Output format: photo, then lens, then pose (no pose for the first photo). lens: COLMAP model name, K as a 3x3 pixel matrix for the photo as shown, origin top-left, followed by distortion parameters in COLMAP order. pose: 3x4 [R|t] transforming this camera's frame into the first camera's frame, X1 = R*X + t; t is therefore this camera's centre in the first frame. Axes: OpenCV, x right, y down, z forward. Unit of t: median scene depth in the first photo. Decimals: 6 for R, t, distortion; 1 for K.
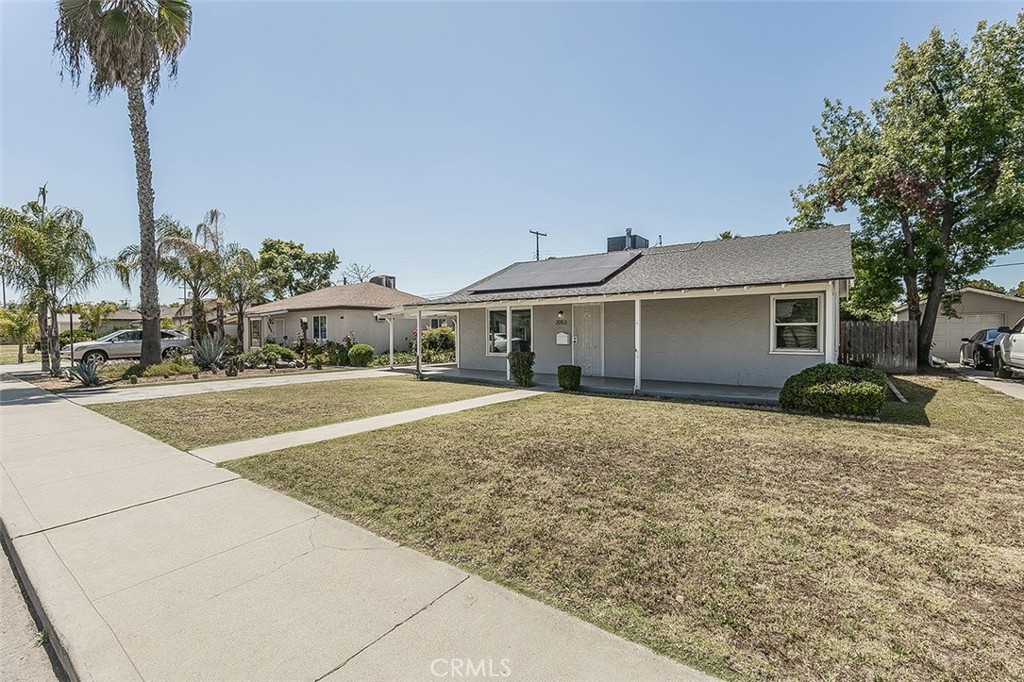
lens RADIAL K [[450.4, 0, 512.4], [0, 450.4, 334.2], [0, 0, 1]] dist [-0.003351, -0.000142]
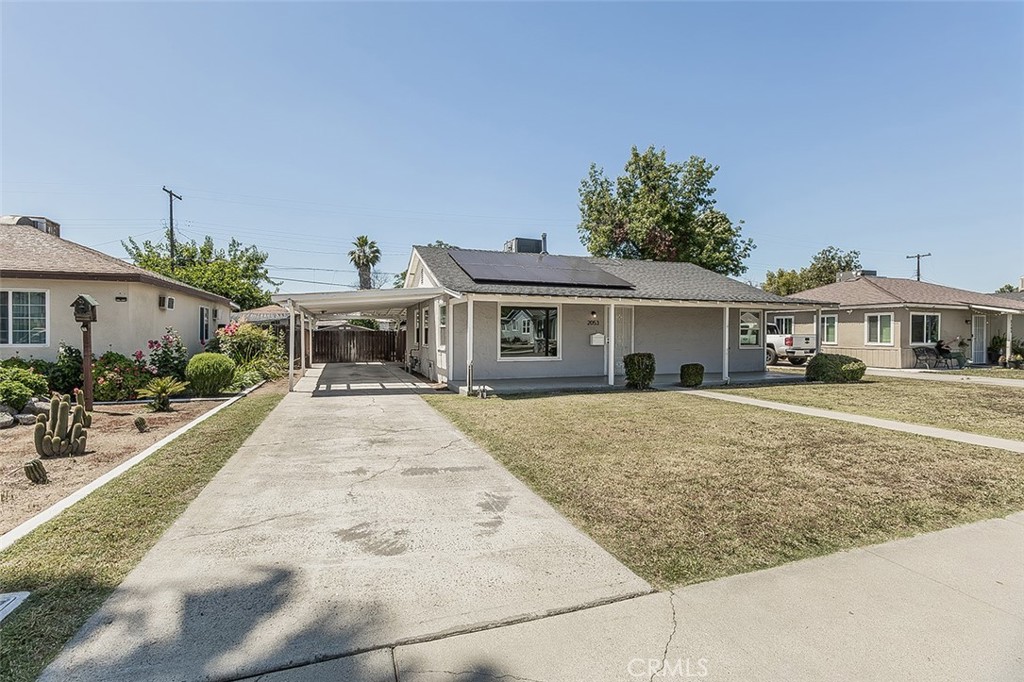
lens RADIAL K [[450.4, 0, 512.4], [0, 450.4, 334.2], [0, 0, 1]] dist [-0.003351, -0.000142]
pose [[0.577832, 0.004034, 0.816146, -0.796322], [-0.002577, 0.999992, -0.003119, 0.001853], [-0.816152, -0.000301, 0.577838, 0.575684]]
